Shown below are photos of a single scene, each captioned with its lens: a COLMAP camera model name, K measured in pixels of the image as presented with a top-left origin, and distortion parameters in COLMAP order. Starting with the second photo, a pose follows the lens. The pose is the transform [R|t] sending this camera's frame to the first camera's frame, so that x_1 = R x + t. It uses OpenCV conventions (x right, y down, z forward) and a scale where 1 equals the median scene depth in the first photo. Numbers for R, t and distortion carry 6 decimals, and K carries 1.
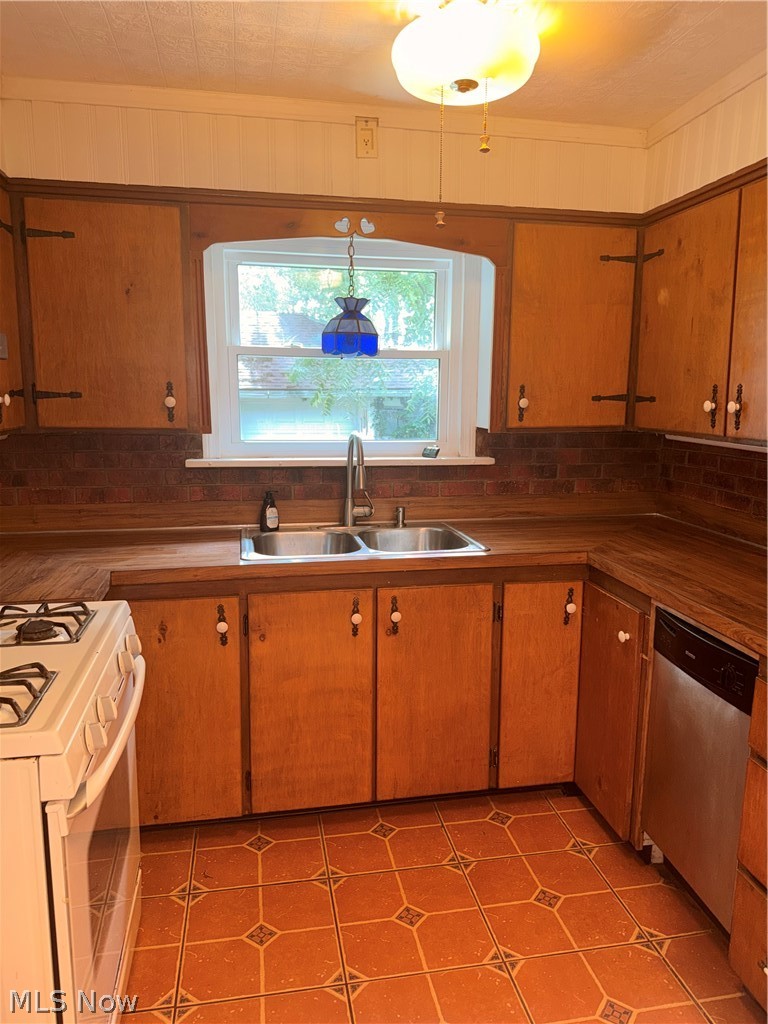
lens RADIAL K [[719.0, 0, 377.7], [0, 719.0, 517.4], [0, 0, 1]] dist [0.109797, -0.190893]
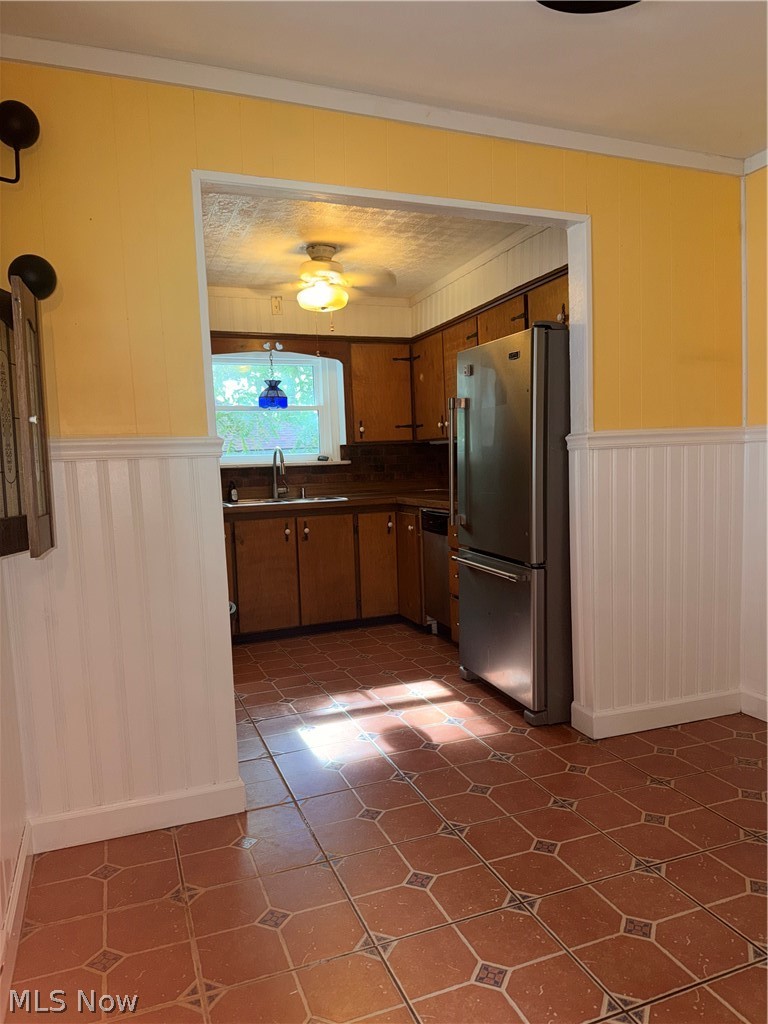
lens RADIAL K [[721.3, 0, 380.9], [0, 721.3, 513.9], [0, 0, 1]] dist [0.106353, -0.165922]
pose [[0.982860, -0.055963, 0.175654, -0.115416], [0.073746, 0.992607, -0.096403, 0.281154], [-0.168961, 0.107705, 0.979720, -0.980519]]
